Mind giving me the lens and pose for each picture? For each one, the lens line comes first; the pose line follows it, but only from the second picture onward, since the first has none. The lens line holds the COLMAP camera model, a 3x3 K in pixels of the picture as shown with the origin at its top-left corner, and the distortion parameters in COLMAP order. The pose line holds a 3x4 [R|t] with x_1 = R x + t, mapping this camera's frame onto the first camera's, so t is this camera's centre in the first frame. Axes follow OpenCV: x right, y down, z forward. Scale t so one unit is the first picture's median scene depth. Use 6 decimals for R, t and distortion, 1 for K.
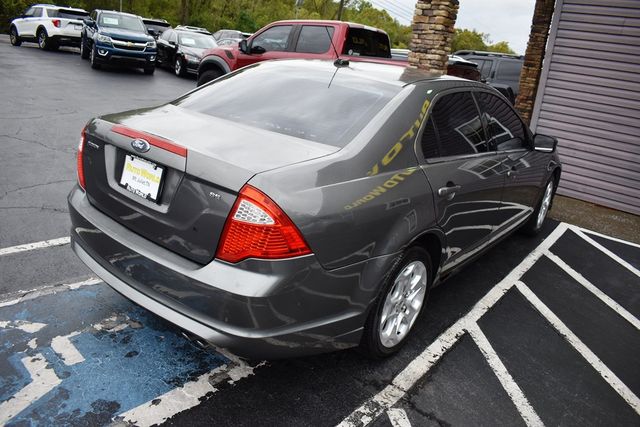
lens RADIAL K [[497.1, 0, 320.0], [0, 497.1, 213.5], [0, 0, 1]] dist [-0.090939, 0.007224]
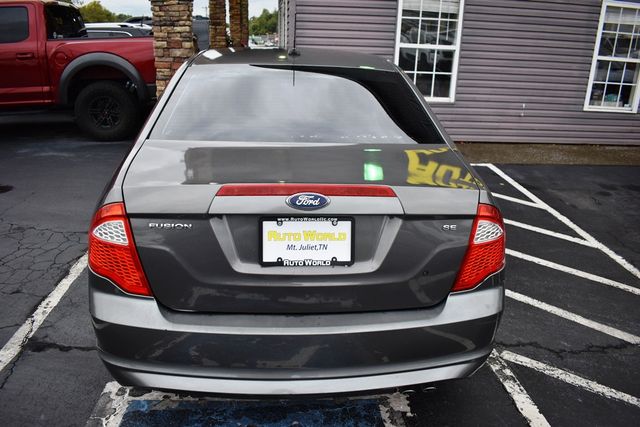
lens RADIAL K [[497.1, 0, 320.0], [0, 497.1, 213.5], [0, 0, 1]] dist [-0.090939, 0.007224]
pose [[0.722629, -0.319686, 0.612869, -0.379551], [0.269622, 0.946757, 0.175939, -0.115427], [-0.636483, 0.038104, 0.770349, 0.190393]]
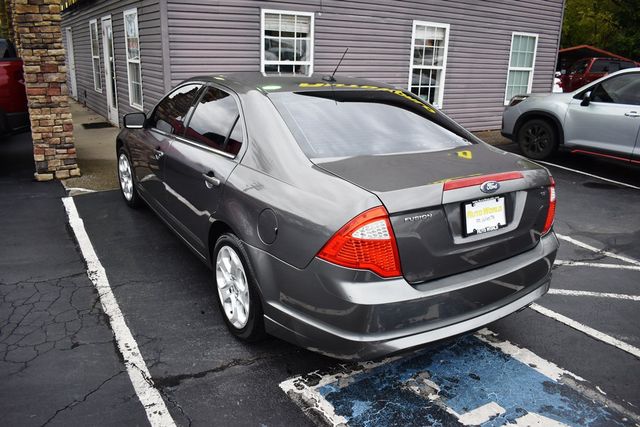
lens RADIAL K [[497.1, 0, 320.0], [0, 497.1, 213.5], [0, 0, 1]] dist [-0.090939, 0.007224]
pose [[0.317763, -0.391241, 0.863688, -0.674187], [0.309699, 0.903767, 0.295453, -0.243835], [-0.896166, 0.173599, 0.408351, 0.418741]]
